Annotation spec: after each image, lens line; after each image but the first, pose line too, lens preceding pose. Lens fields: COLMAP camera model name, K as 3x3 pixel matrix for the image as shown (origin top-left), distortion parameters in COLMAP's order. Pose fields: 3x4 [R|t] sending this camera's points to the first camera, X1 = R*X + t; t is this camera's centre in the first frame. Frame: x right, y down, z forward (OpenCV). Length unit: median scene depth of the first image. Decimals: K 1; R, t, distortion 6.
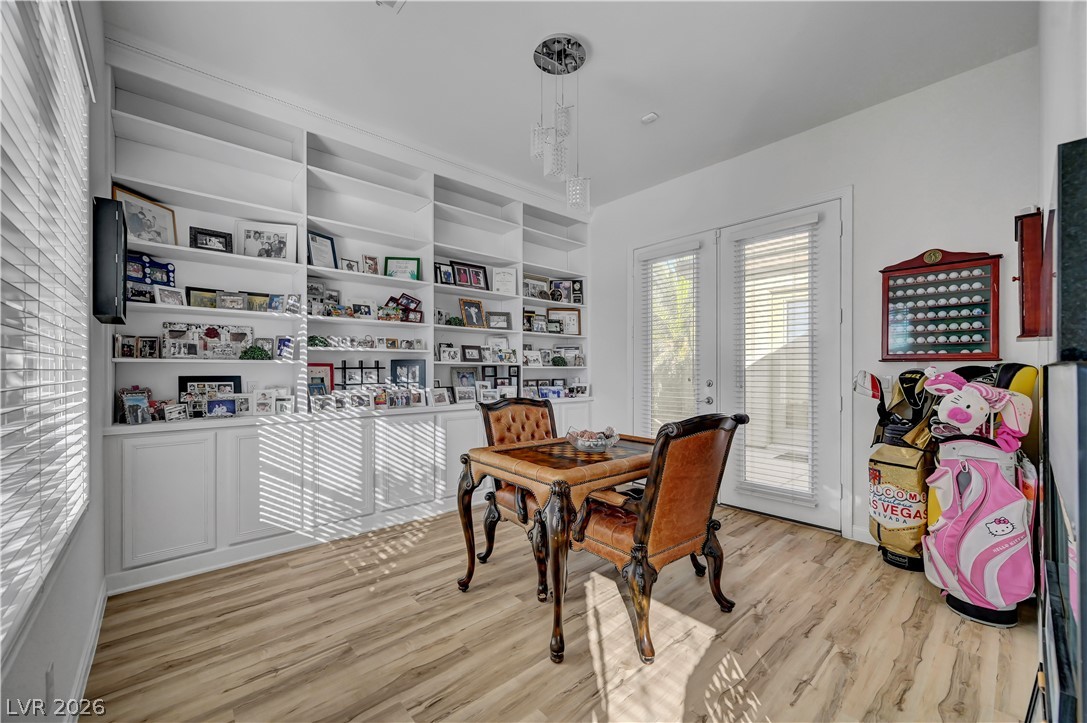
lens RADIAL K [[437.1, 0, 553.7], [0, 437.1, 369.9], [0, 0, 1]] dist [-0.000775, 0.000138]
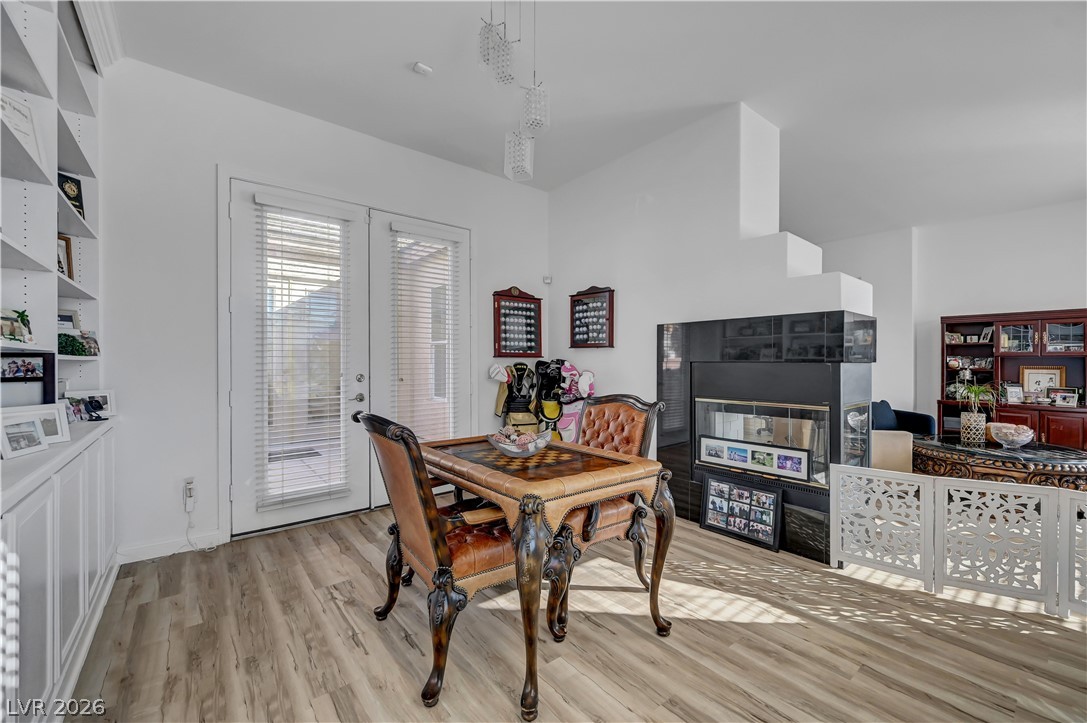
lens RADIAL K [[437.1, 0, 546.0], [0, 437.1, 361.6], [0, 0, 1]] dist [-0.000775, 0.000138]
pose [[0.052845, -0.002453, 0.998600, -0.693899], [-0.003431, 0.999991, 0.002638, -0.007442], [-0.998597, -0.003565, 0.052836, 0.782463]]
